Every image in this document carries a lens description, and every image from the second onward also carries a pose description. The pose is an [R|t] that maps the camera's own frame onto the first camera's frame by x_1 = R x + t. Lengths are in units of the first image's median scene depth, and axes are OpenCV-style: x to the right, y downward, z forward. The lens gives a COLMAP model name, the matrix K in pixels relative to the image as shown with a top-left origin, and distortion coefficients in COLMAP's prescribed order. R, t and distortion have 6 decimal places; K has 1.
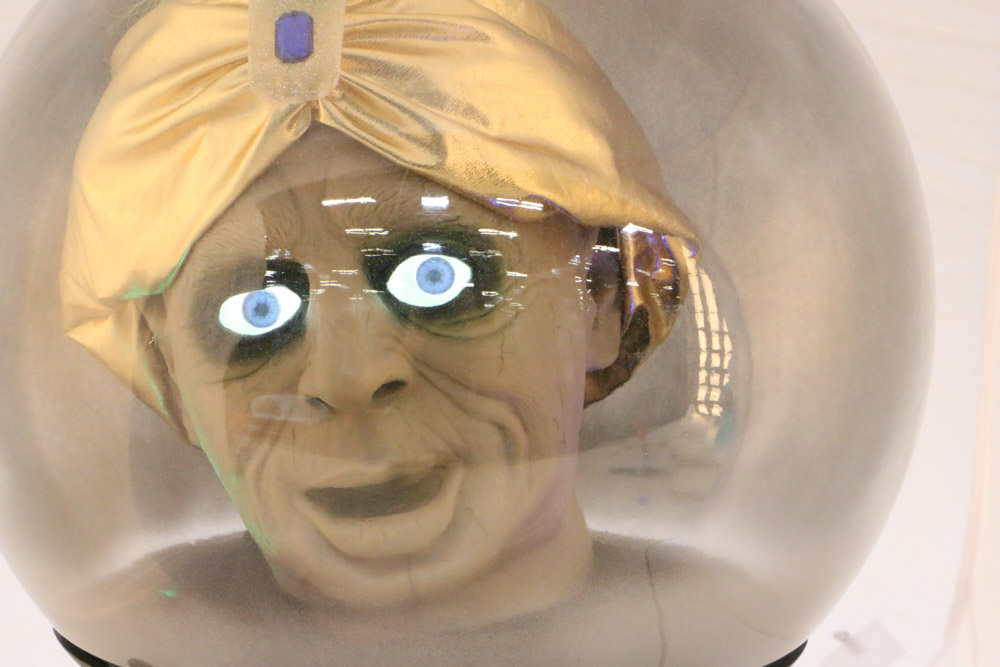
lens RADIAL K [[2453.9, 0, 500.0], [0, 2453.9, 333.5], [0, 0, 1]] dist [0.148967, 0.321360]
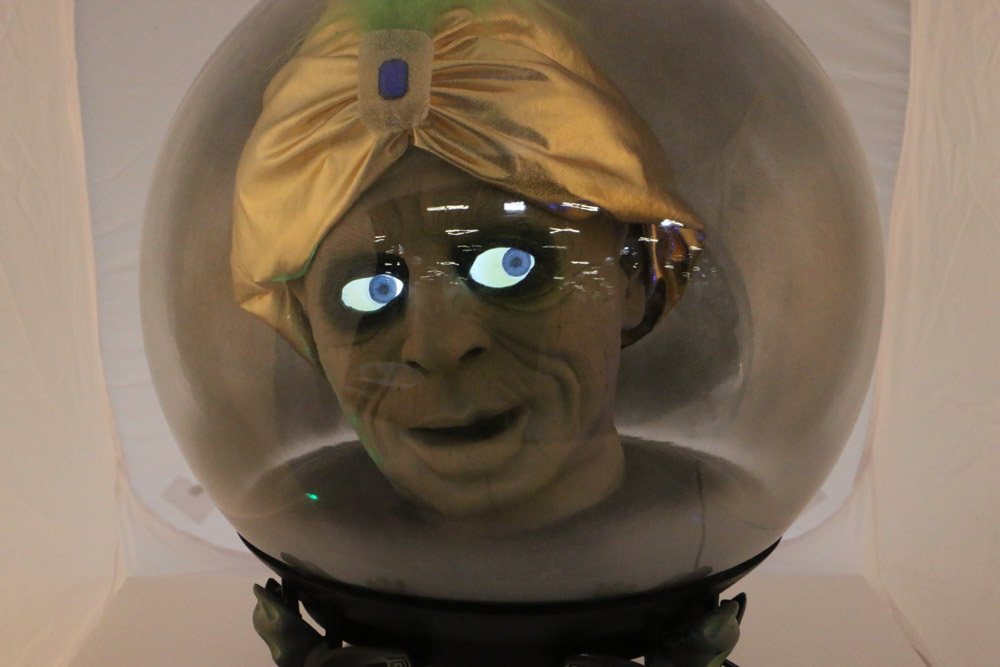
lens RADIAL K [[1355.2, 0, 500.0], [0, 1355.2, 333.5], [0, 0, 1]] dist [-0.016420, -0.027412]
pose [[0.999367, -0.011528, -0.033664, -0.006494], [0.013330, 0.998462, 0.053810, -0.025695], [0.032992, -0.054225, 0.997984, 0.290938]]
